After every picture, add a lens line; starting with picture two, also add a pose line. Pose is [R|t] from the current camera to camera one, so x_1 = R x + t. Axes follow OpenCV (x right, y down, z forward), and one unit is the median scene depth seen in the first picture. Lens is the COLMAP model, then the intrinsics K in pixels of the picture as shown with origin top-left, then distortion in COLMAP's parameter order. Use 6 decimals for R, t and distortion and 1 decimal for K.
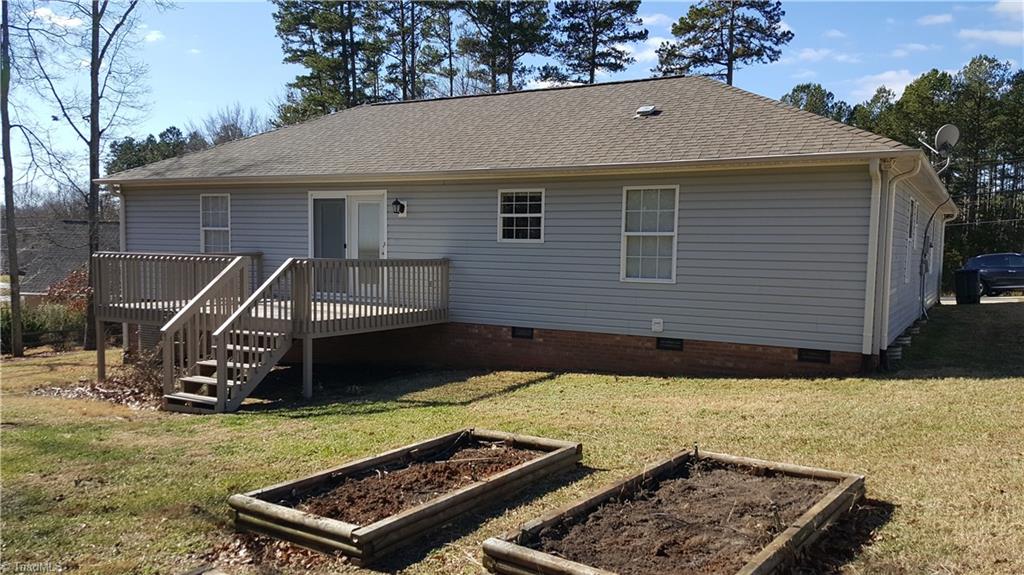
lens RADIAL K [[755.0, 0, 512.0], [0, 755.0, 287.5], [0, 0, 1]] dist [0.095211, -0.143617]
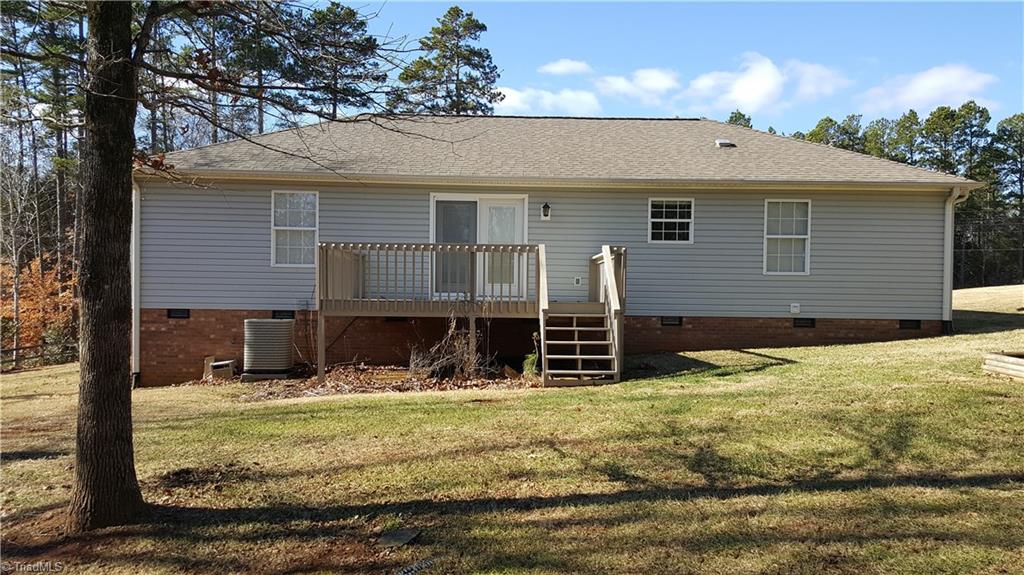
lens RADIAL K [[755.0, 0, 512.0], [0, 755.0, 287.5], [0, 0, 1]] dist [0.095211, -0.143617]
pose [[0.879330, 0.001025, 0.476213, -0.763138], [0.026490, 0.998344, -0.051063, 0.061698], [-0.475476, 0.057516, 0.877846, 0.090719]]
